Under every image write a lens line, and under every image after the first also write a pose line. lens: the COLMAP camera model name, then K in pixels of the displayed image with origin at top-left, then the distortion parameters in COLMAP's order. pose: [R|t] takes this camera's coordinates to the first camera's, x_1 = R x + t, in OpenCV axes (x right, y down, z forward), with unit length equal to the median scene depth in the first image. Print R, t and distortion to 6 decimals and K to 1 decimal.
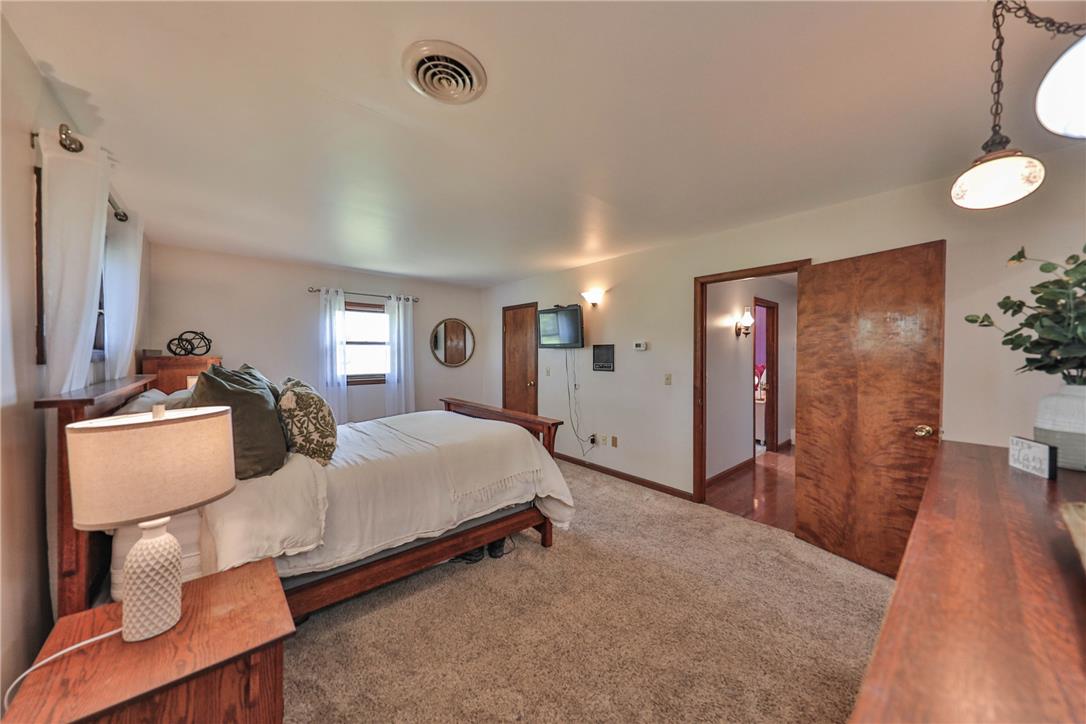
lens RADIAL K [[372.2, 0, 545.8], [0, 372.2, 359.4], [0, 0, 1]] dist [0.010081, -0.003002]
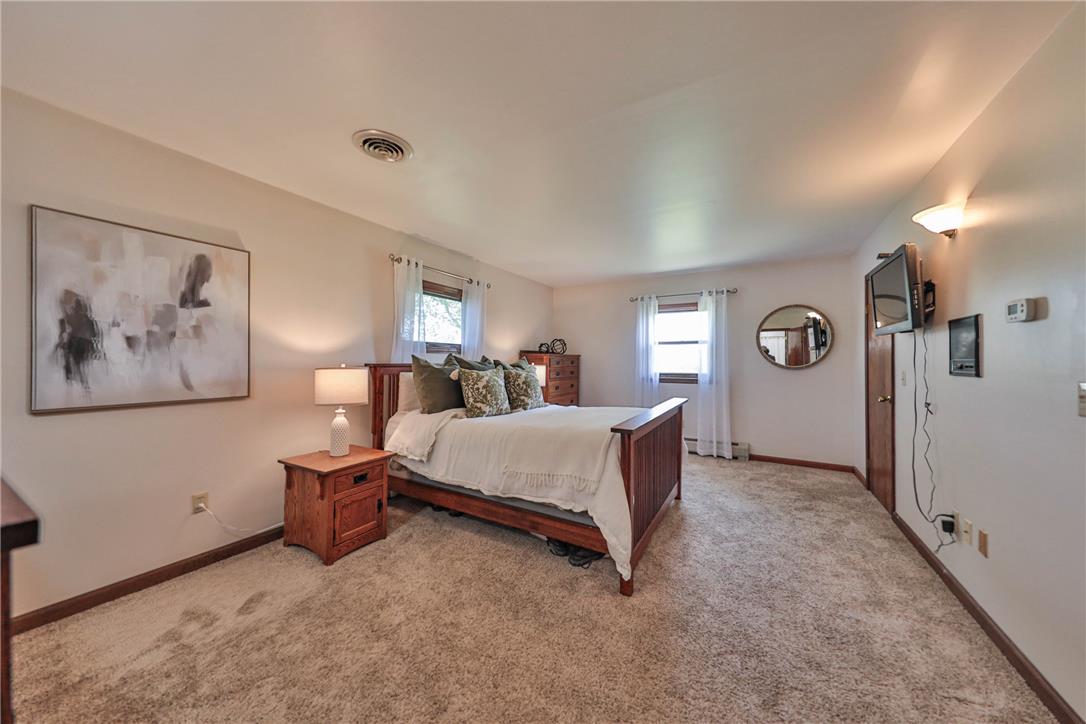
lens RADIAL K [[372.2, 0, 543.8], [0, 372.2, 359.5], [0, 0, 1]] dist [0.010081, -0.003002]
pose [[0.310692, -0.007085, -0.950484, 0.455938], [-0.016885, 0.999773, -0.012971, 0.027653], [0.950361, 0.020079, 0.310501, 0.404735]]
